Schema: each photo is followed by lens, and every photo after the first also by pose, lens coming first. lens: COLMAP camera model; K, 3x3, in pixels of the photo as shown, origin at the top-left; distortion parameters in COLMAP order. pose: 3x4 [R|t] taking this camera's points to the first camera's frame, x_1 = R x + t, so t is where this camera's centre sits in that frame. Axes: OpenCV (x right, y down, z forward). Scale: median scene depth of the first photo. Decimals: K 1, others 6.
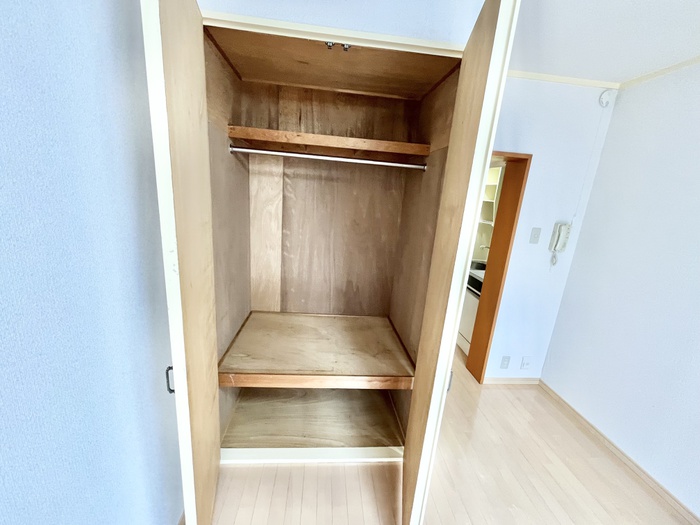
lens RADIAL K [[283.1, 0, 349.5], [0, 283.1, 264.2], [0, 0, 1]] dist [-0.002713, 0.000299]
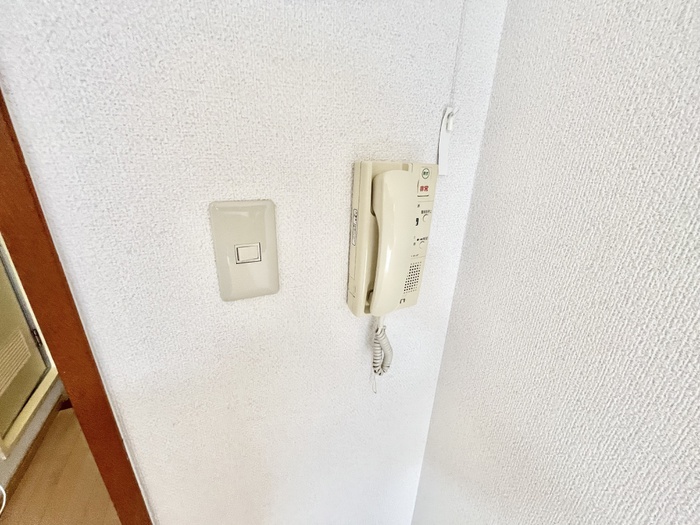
lens RADIAL K [[283.1, 0, 349.3], [0, 283.1, 262.4], [0, 0, 1]] dist [-0.002713, 0.000299]
pose [[0.933215, -0.168089, 0.317580, 0.658072], [0.123743, 0.980113, 0.155132, -0.112733], [-0.337340, -0.105474, 0.935456, 0.832813]]
